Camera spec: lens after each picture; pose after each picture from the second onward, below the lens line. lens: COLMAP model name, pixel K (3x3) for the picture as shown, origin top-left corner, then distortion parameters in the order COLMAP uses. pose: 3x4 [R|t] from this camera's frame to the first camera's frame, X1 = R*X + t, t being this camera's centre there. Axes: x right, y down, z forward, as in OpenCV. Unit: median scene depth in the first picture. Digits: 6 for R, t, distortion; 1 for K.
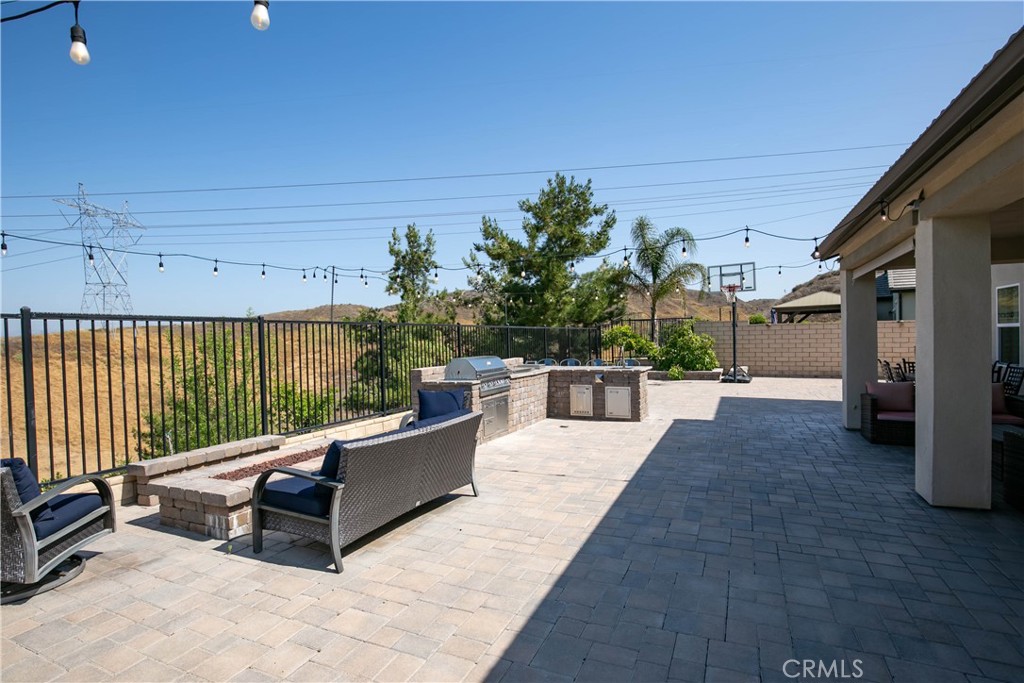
lens RADIAL K [[515.3, 0, 512.0], [0, 515.3, 341.5], [0, 0, 1]] dist [-0.022075, 0.000372]
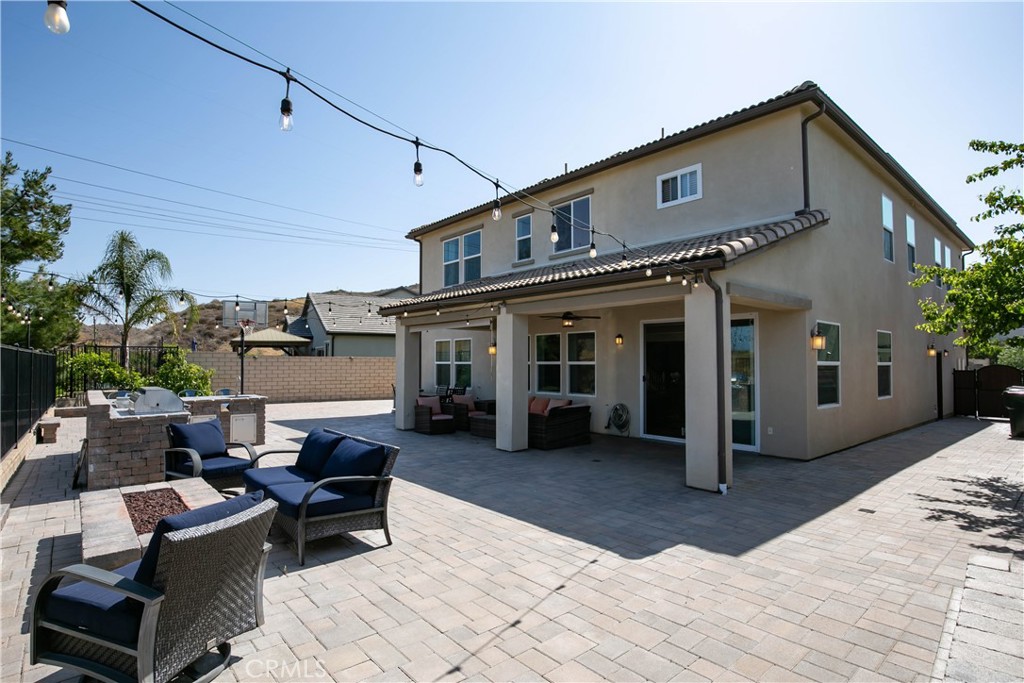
lens RADIAL K [[515.3, 0, 512.0], [0, 515.3, 341.5], [0, 0, 1]] dist [-0.022075, 0.000372]
pose [[0.417432, 0.058057, 0.906851, -0.516307], [-0.003072, 0.998041, -0.062481, 0.002394], [-0.908703, 0.023296, 0.416793, 0.051111]]
